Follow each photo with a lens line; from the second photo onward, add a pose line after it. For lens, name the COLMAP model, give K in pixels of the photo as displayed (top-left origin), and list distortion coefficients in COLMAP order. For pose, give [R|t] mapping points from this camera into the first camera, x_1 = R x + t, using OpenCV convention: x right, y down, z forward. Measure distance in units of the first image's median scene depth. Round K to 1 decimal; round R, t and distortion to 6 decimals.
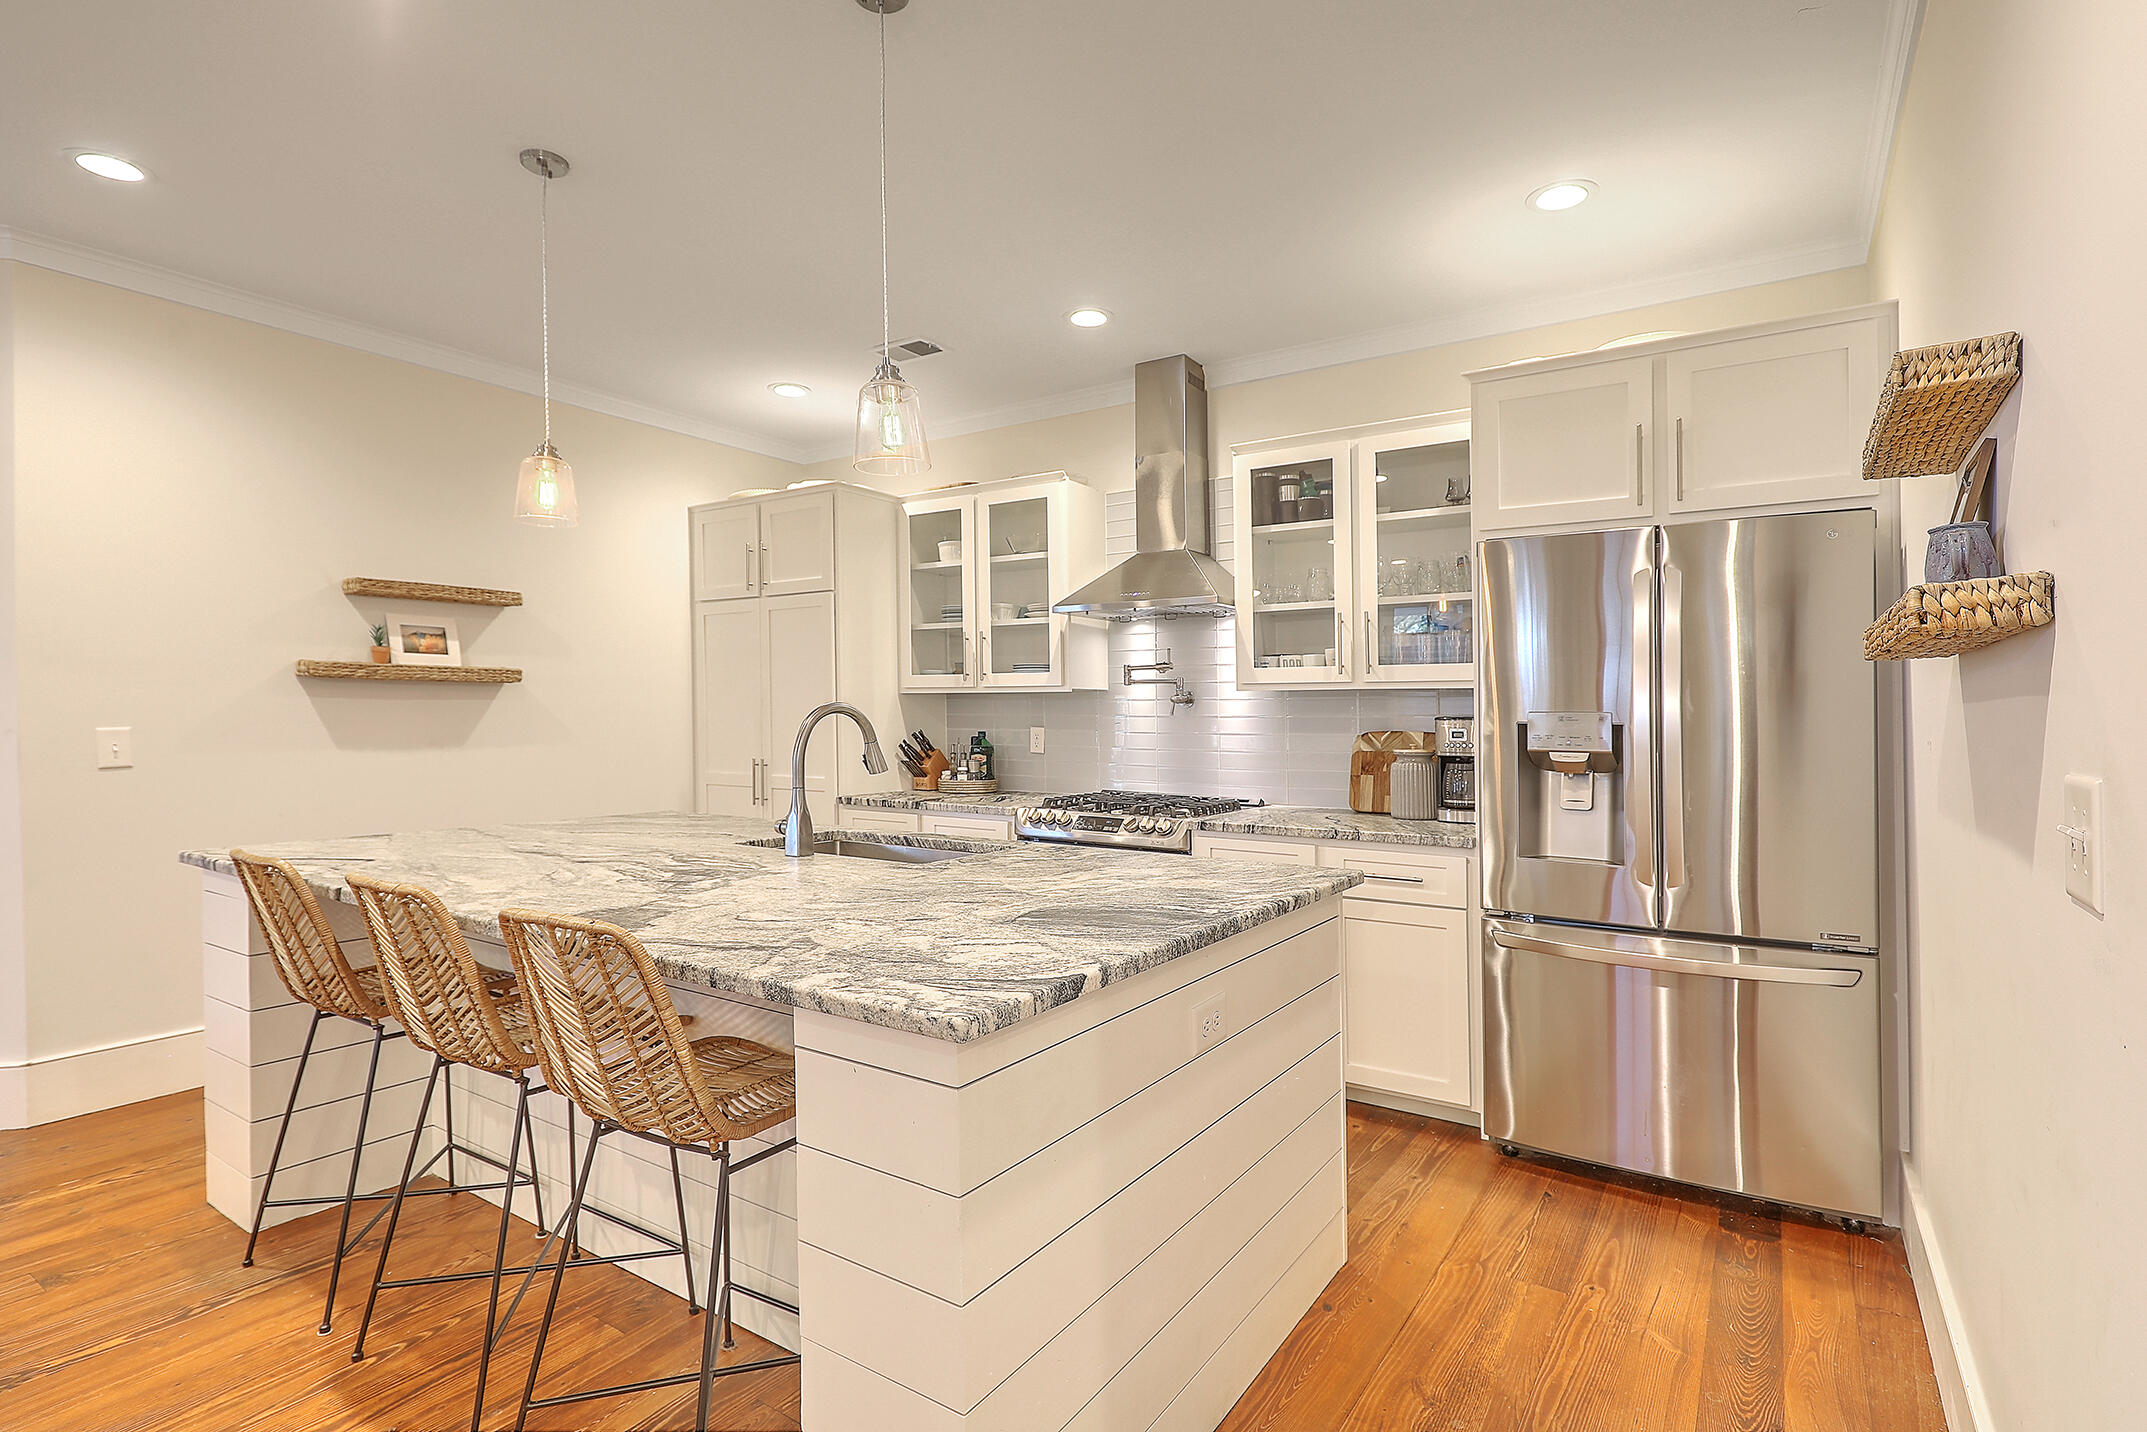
lens RADIAL K [[1044.6, 0, 1089.5], [0, 1044.6, 716.1], [0, 0, 1]] dist [-0.000327, -0.001857]
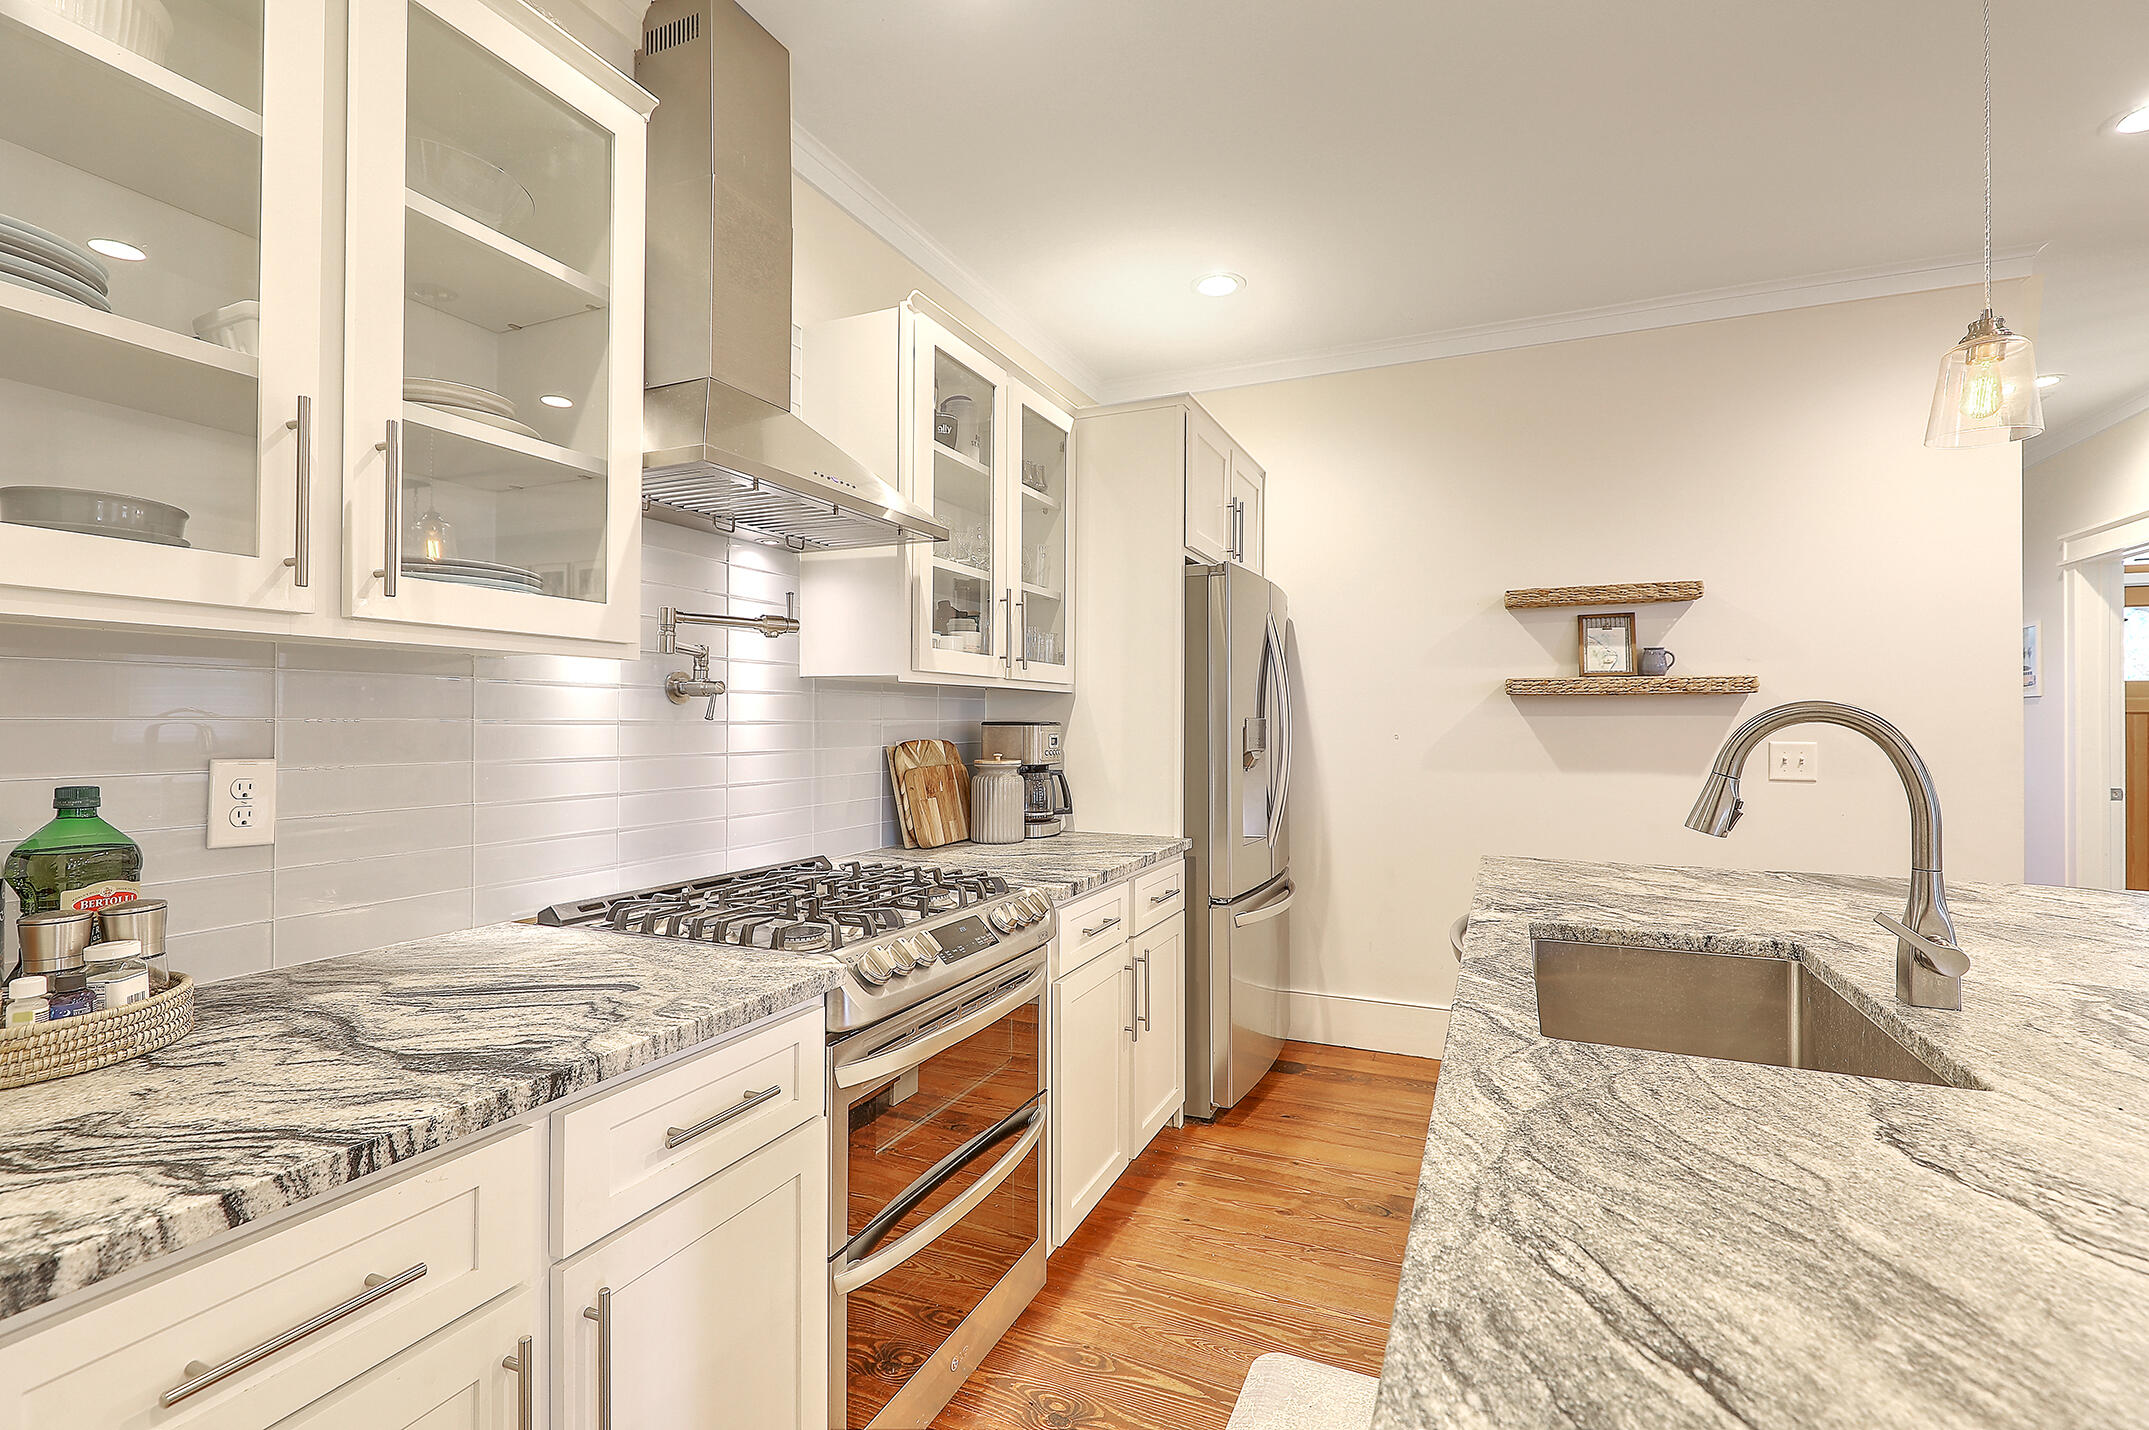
lens RADIAL K [[976.4, 0, 1059.3], [0, 976.4, 698.4], [0, 0, 1]] dist [0.001742, -0.000159]
pose [[-0.157828, 0.021449, 0.987234, -0.423690], [-0.001038, 0.999760, -0.021887, -0.001335], [-0.987466, -0.004479, -0.157768, 0.936732]]
